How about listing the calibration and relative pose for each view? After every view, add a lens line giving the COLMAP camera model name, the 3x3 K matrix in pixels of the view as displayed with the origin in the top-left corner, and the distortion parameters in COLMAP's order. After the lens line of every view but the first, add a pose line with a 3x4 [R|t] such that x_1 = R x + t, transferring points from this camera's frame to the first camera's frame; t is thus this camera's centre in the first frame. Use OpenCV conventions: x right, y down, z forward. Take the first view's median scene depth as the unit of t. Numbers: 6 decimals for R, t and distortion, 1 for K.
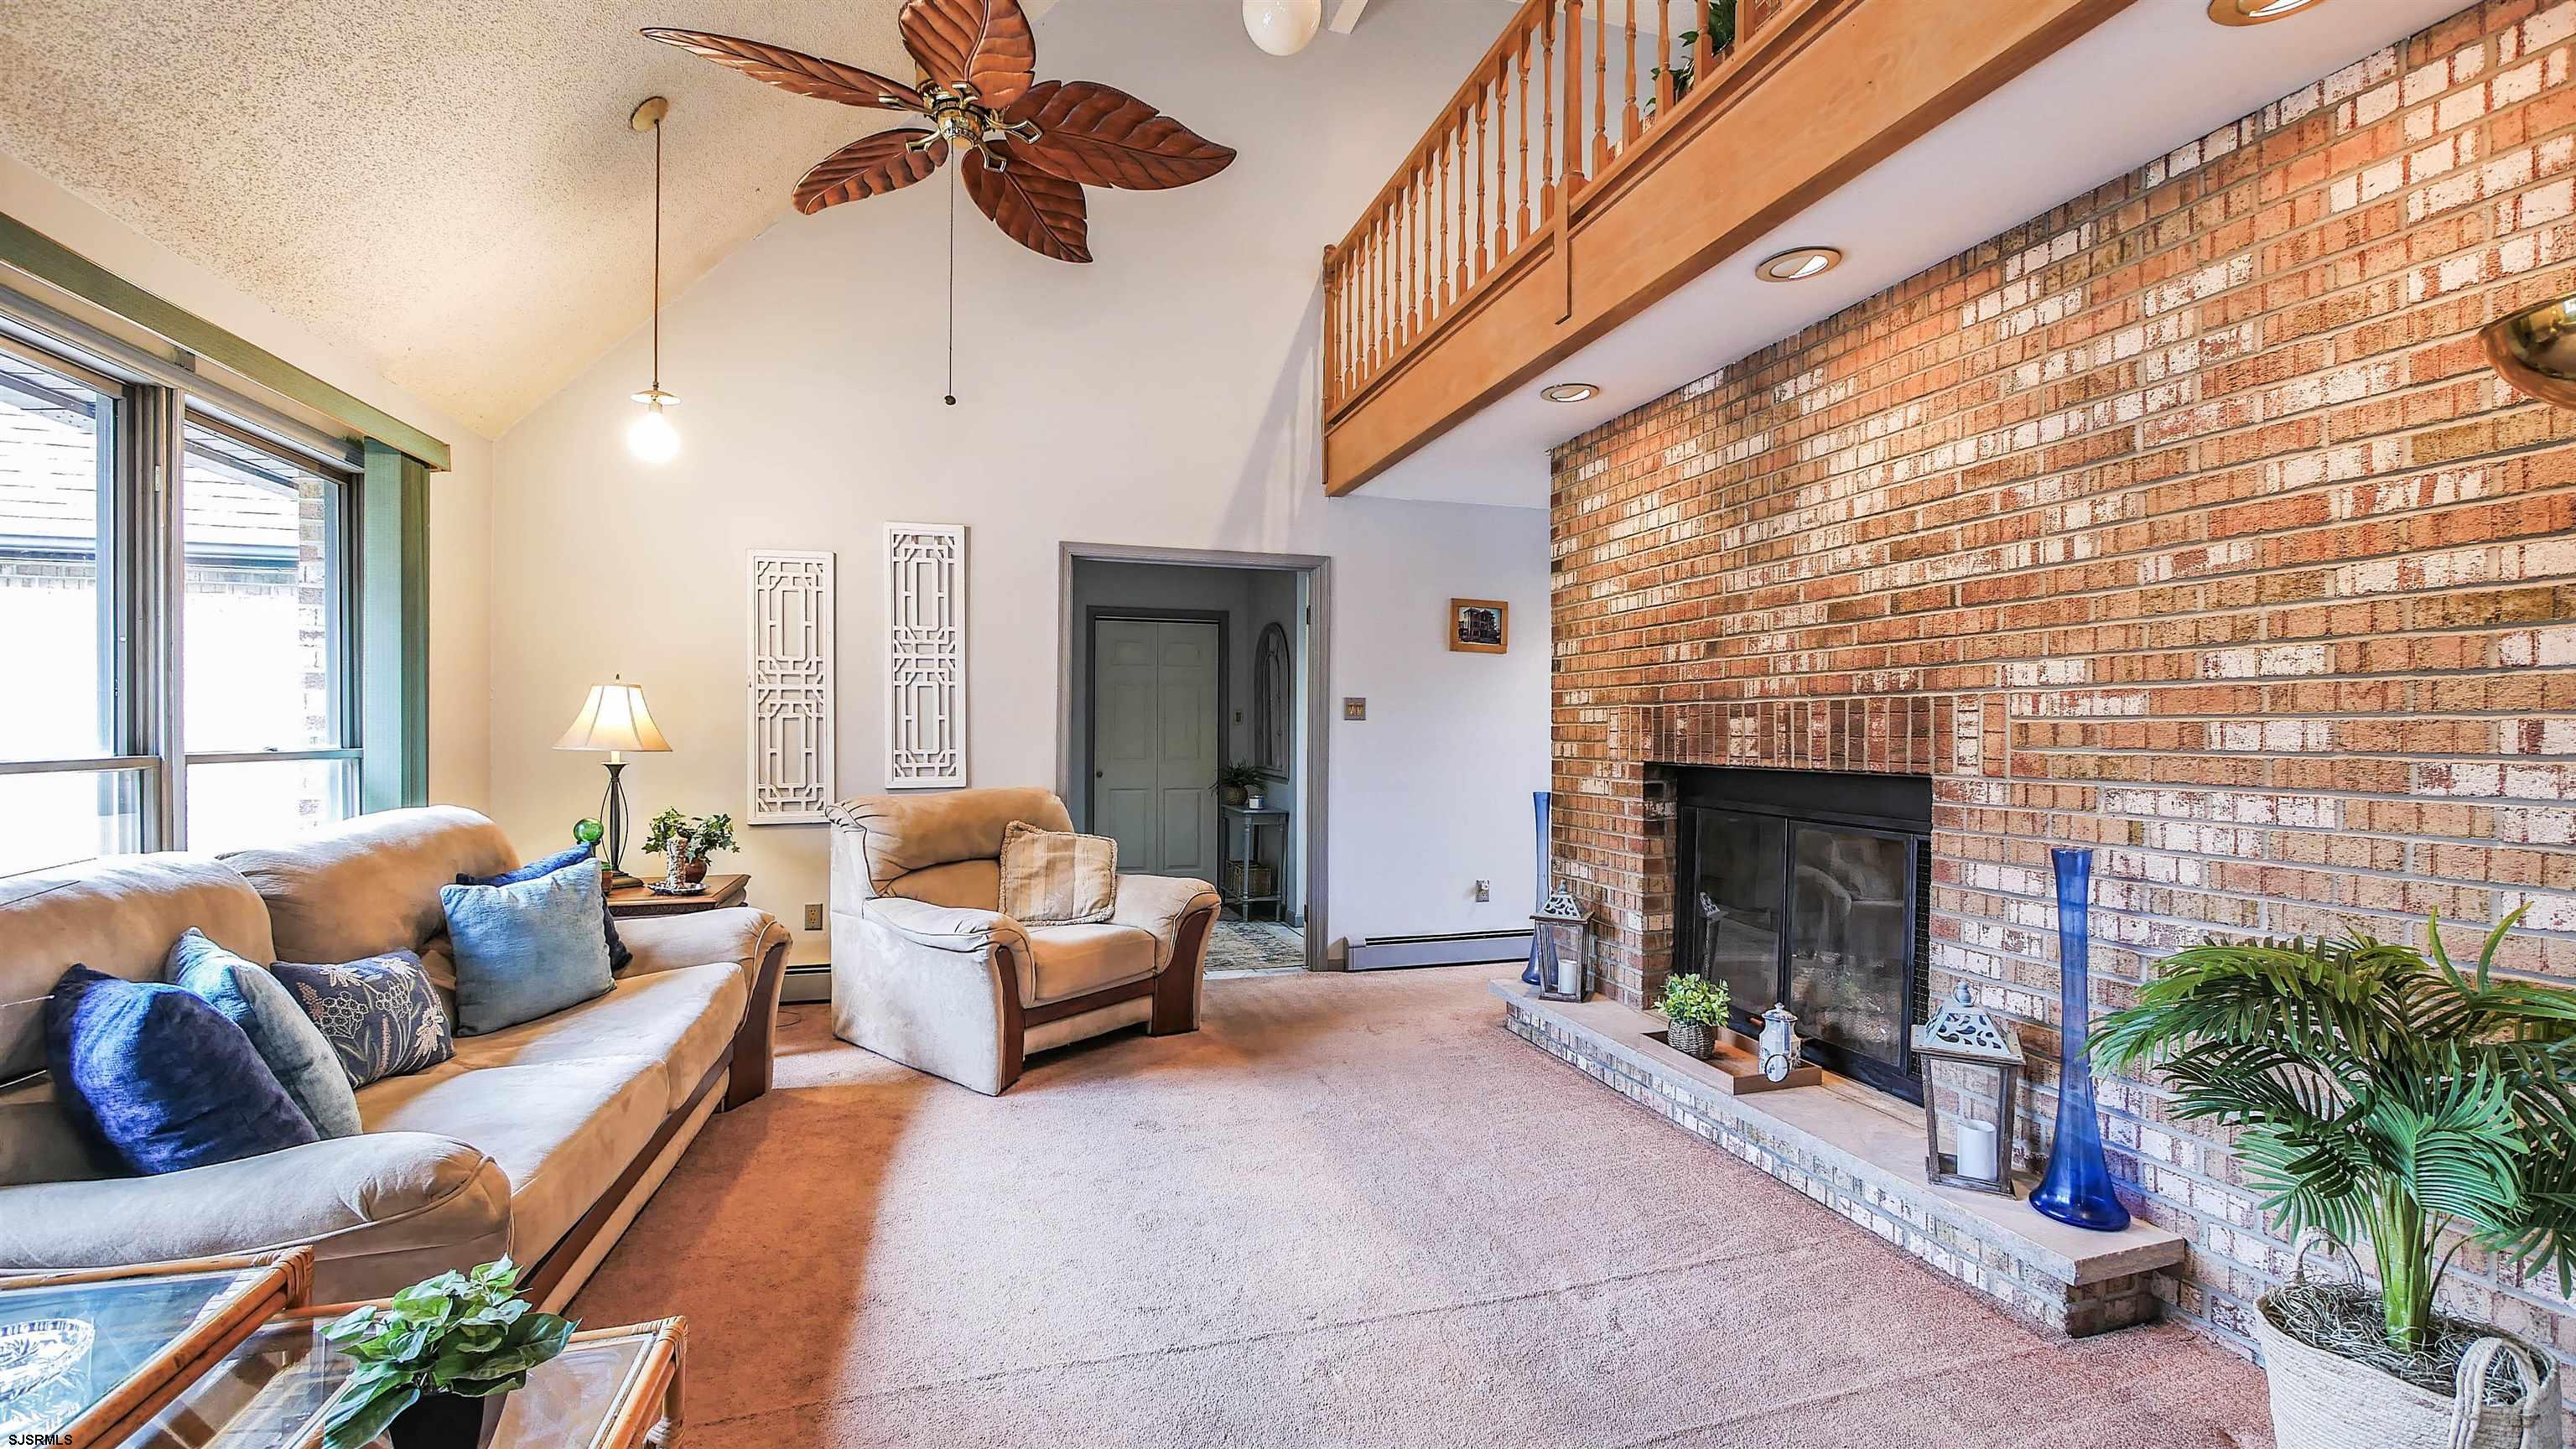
lens RADIAL K [[1059.9, 0, 1291.8], [0, 1059.9, 732.2], [0, 0, 1]] dist [-0.008507, 0.000234]
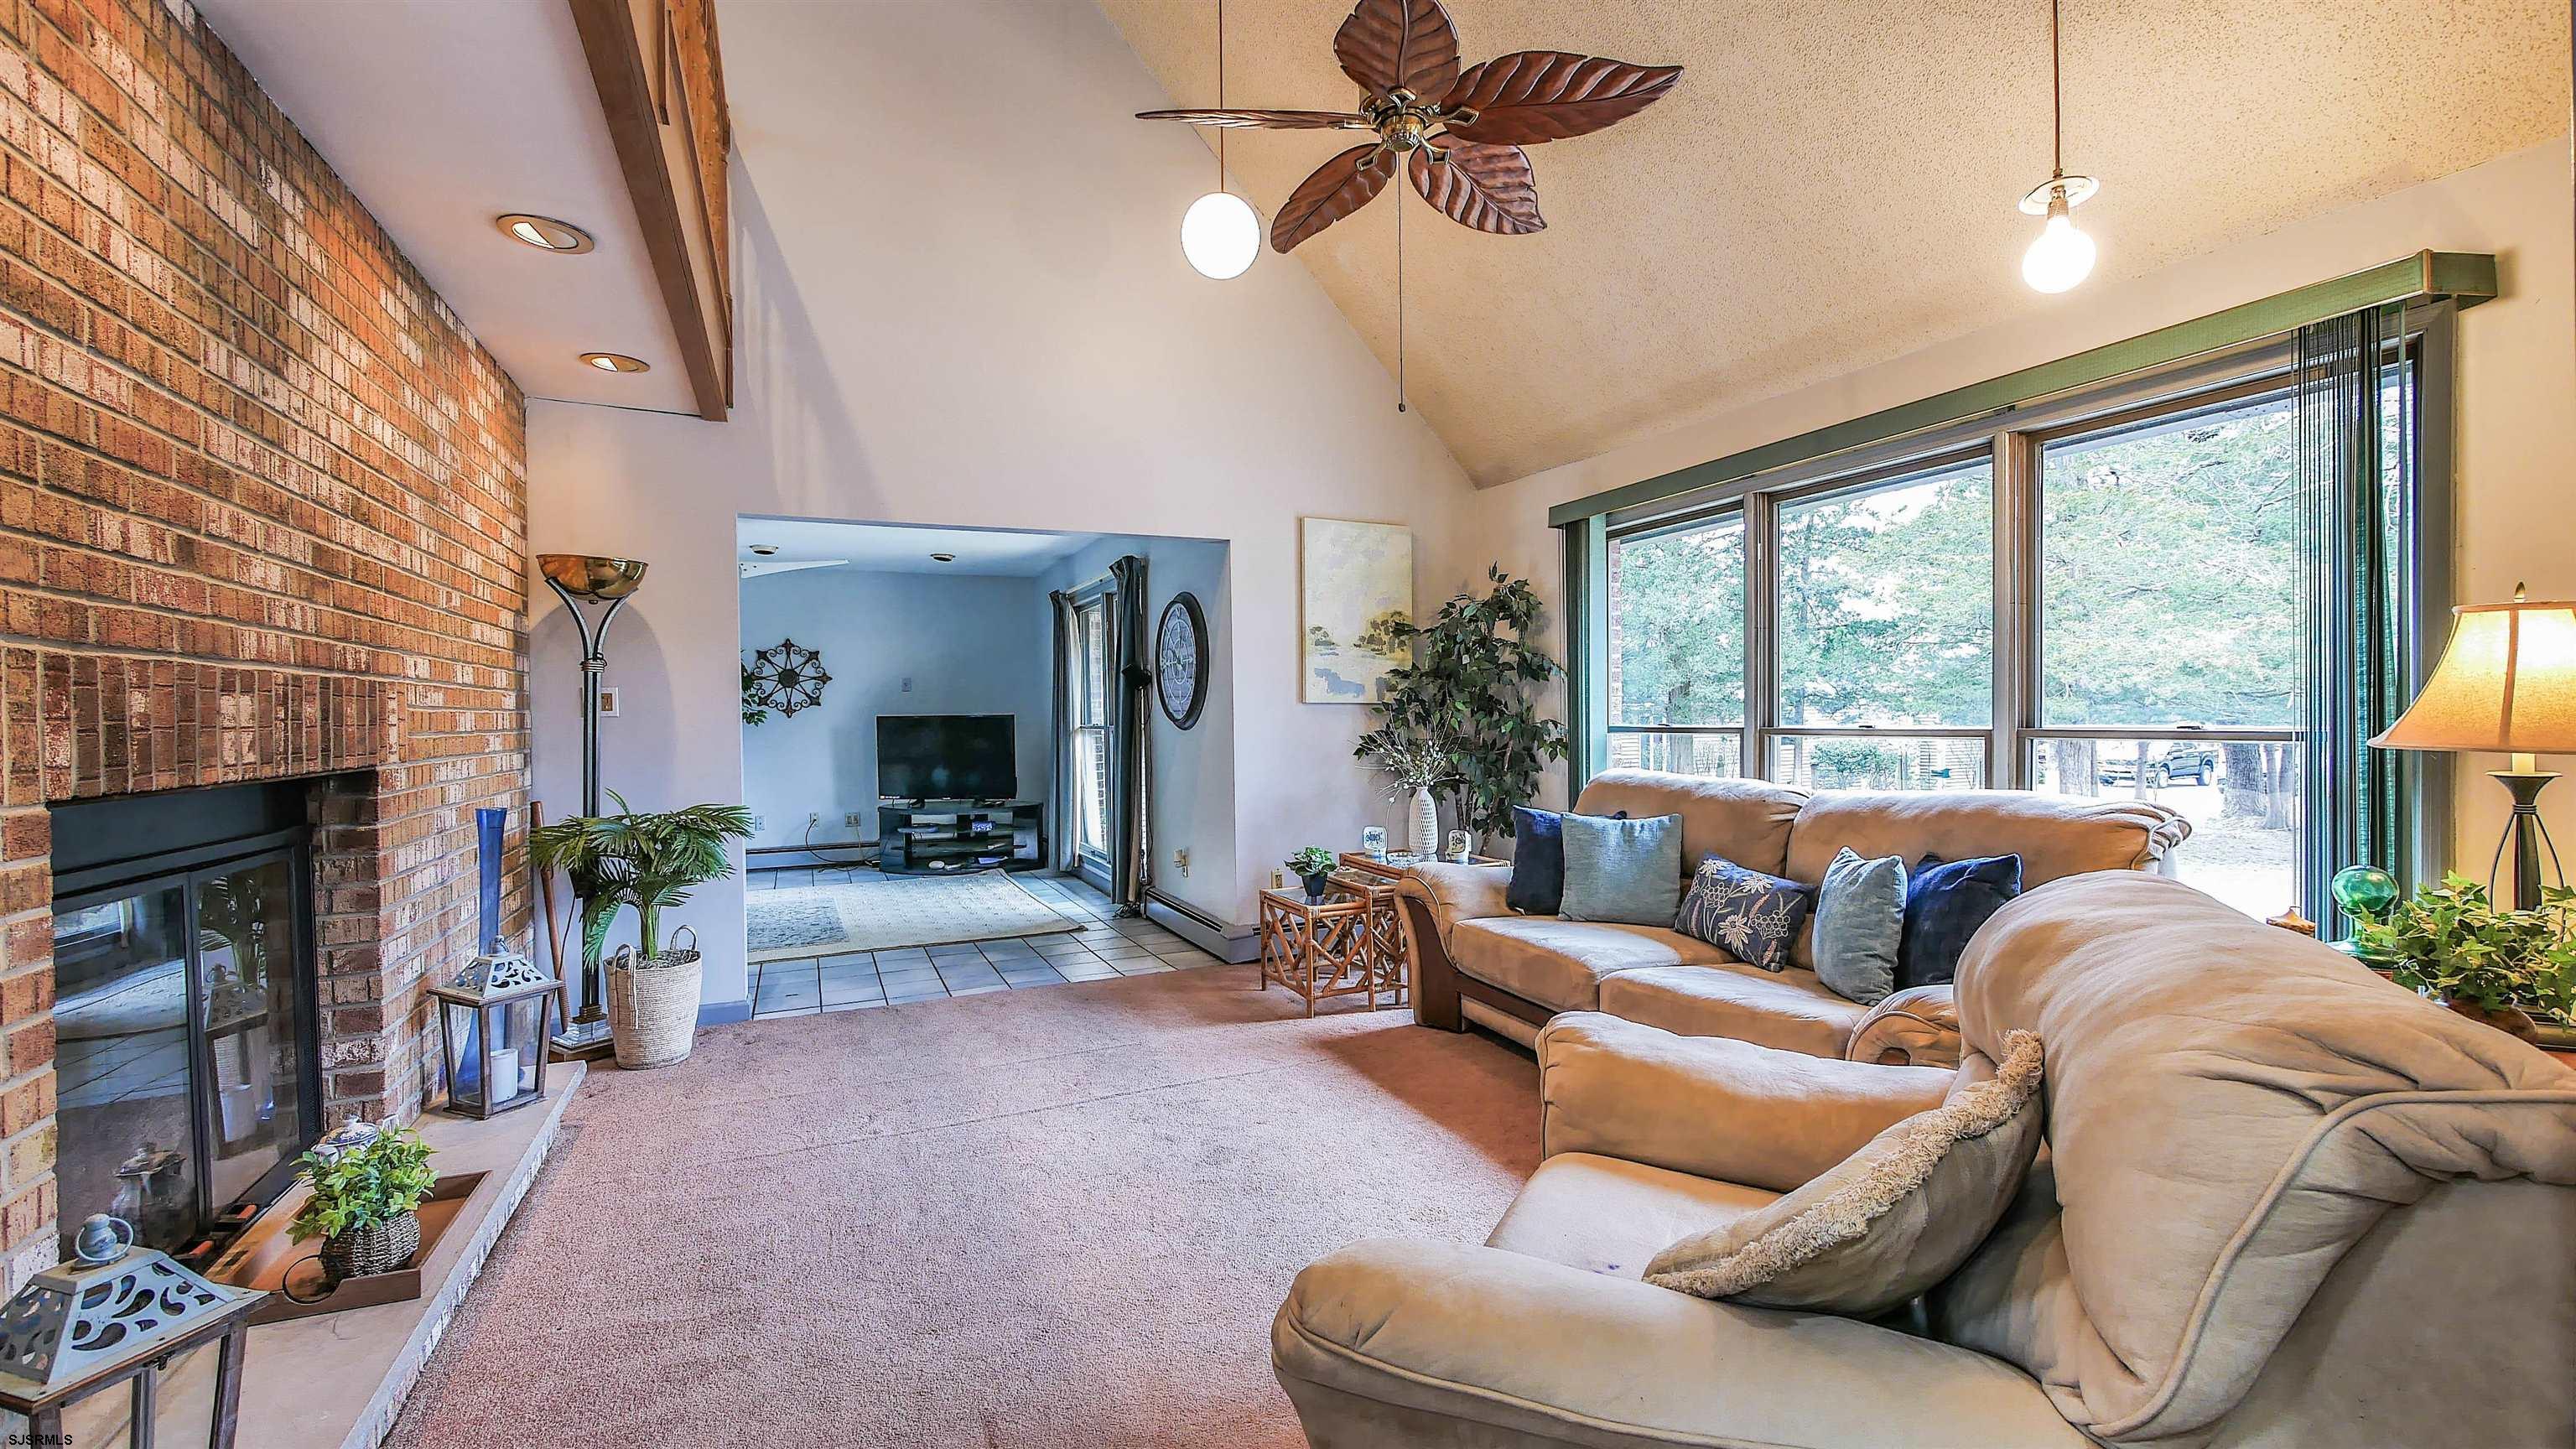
lens RADIAL K [[1059.9, 0, 1293.4], [0, 1059.9, 726.9], [0, 0, 1]] dist [-0.008507, 0.000234]
pose [[-0.990285, 0.008219, -0.138810, -0.037703], [0.006699, 0.999912, 0.011416, 0.000582], [0.138892, 0.010376, -0.990253, 1.299179]]
